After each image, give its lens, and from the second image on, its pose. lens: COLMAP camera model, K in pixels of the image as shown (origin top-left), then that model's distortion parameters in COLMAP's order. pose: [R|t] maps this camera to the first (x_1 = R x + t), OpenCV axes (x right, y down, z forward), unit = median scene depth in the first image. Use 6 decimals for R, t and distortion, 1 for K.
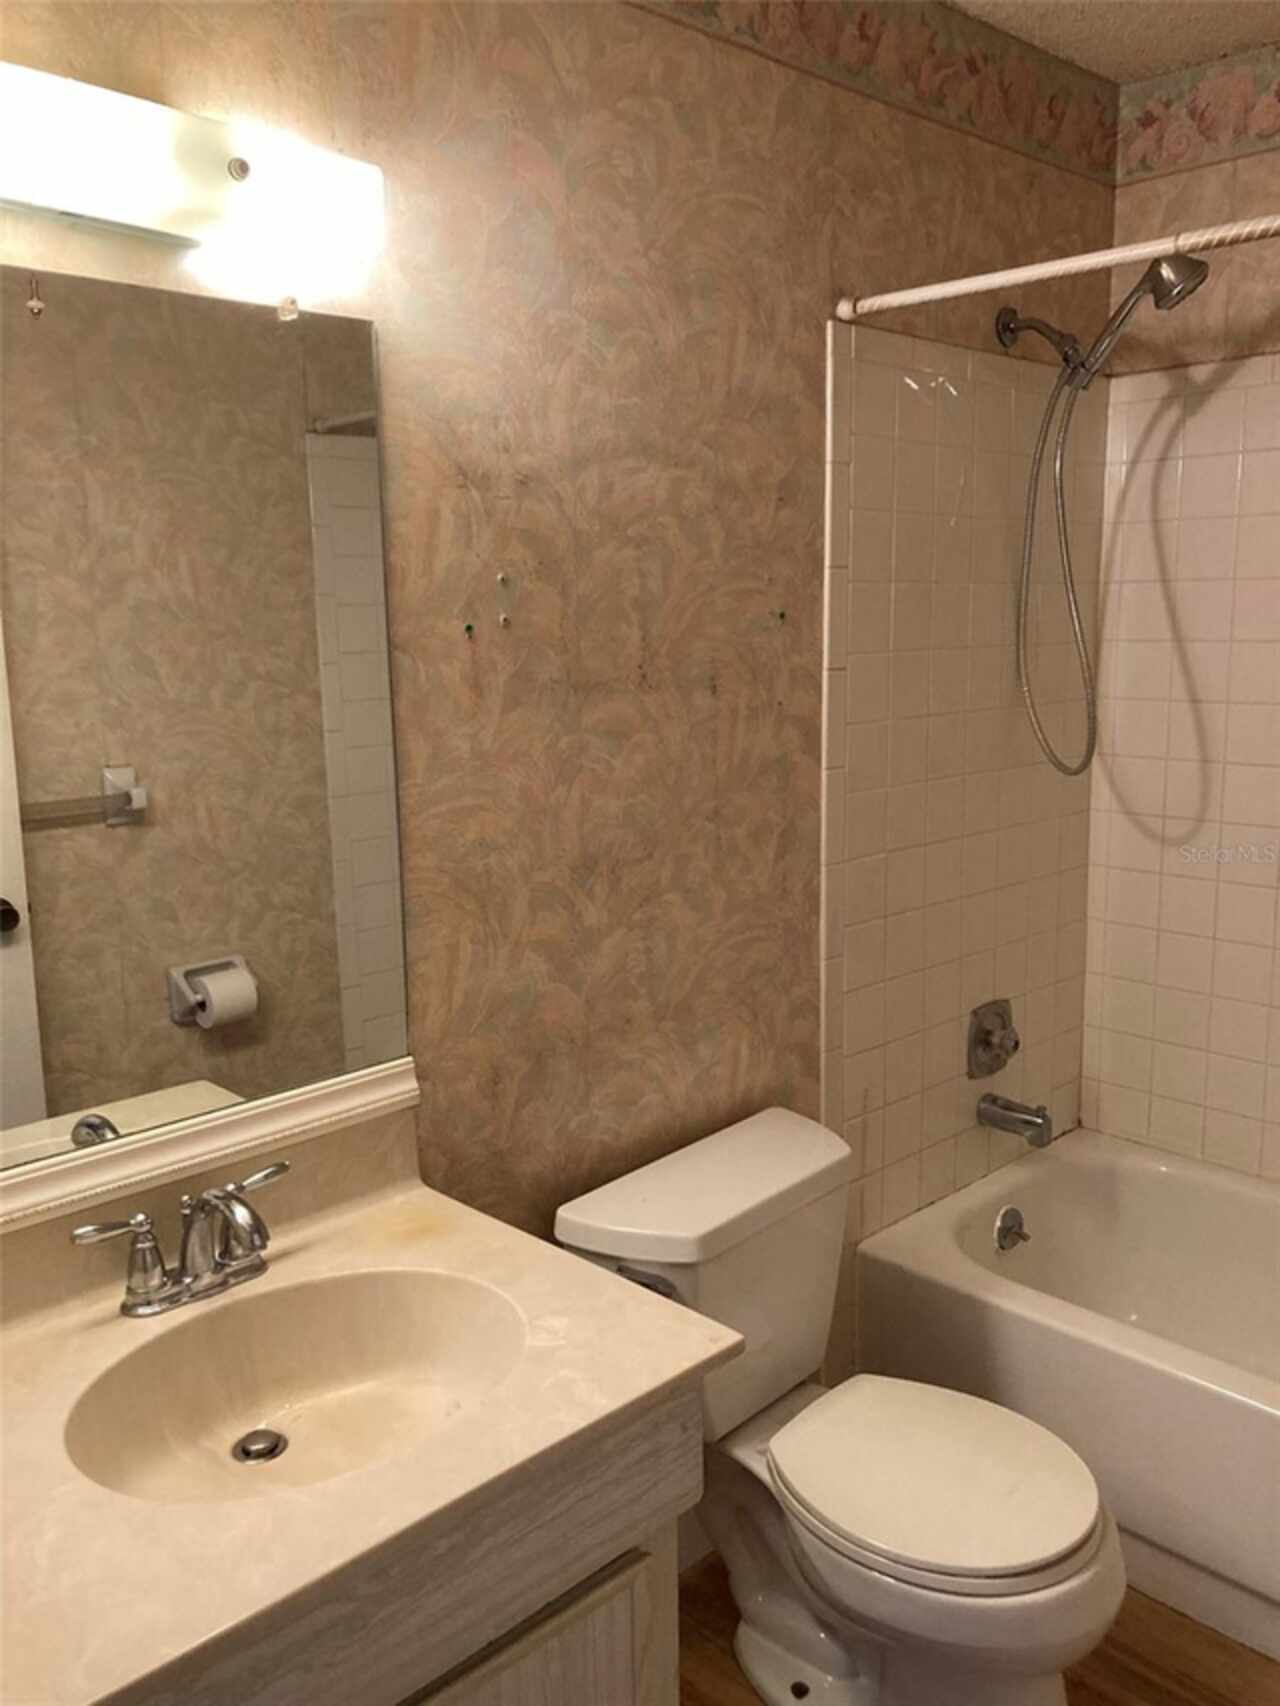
lens RADIAL K [[1398.0, 0, 634.8], [0, 1398.0, 852.6], [0, 0, 1]] dist [0.013757, -0.017464]
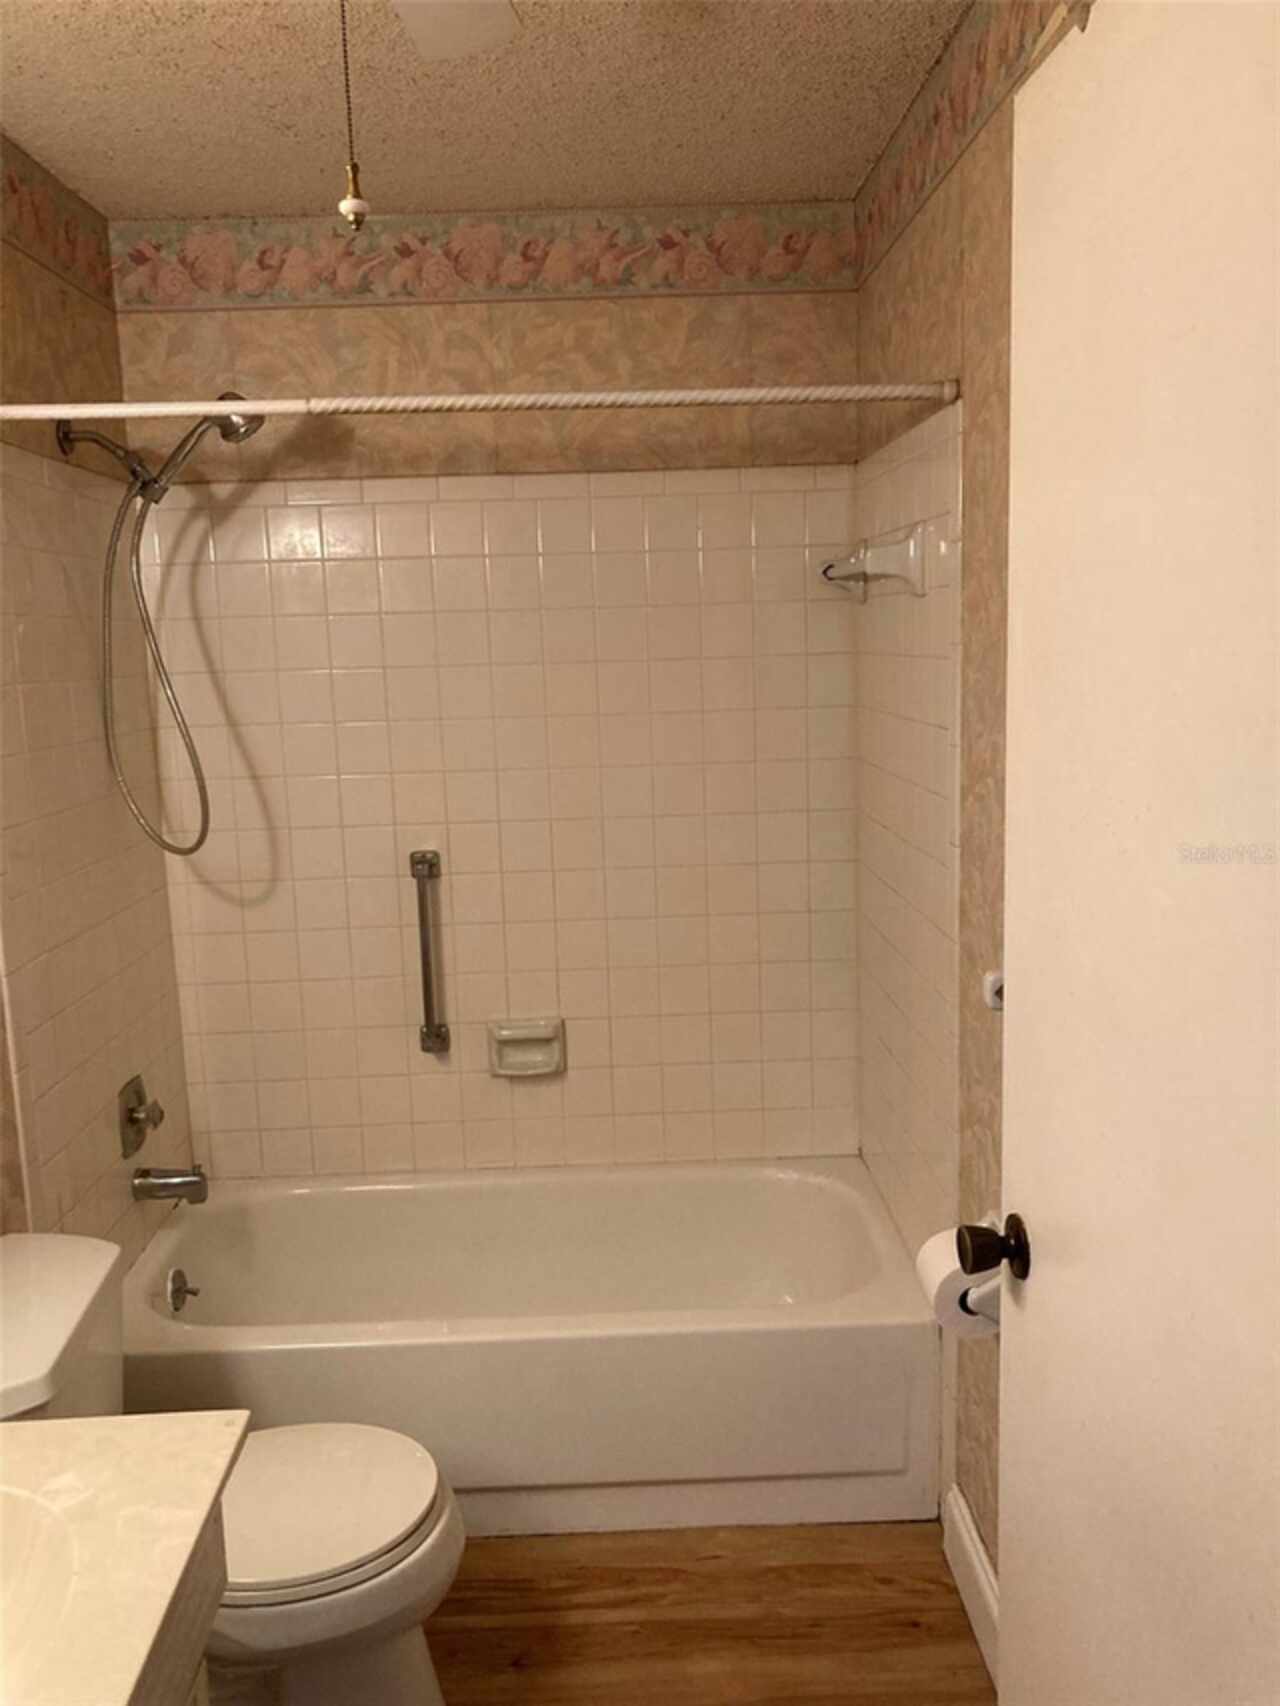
lens RADIAL K [[1391.6, 0, 639.1], [0, 1391.6, 863.3], [0, 0, 1]] dist [-0.049719, 0.080492]
pose [[0.676992, -0.122026, 0.725804, -0.214183], [0.146444, 0.988775, 0.029643, -0.027377], [-0.721274, 0.086222, 0.687263, 0.012980]]
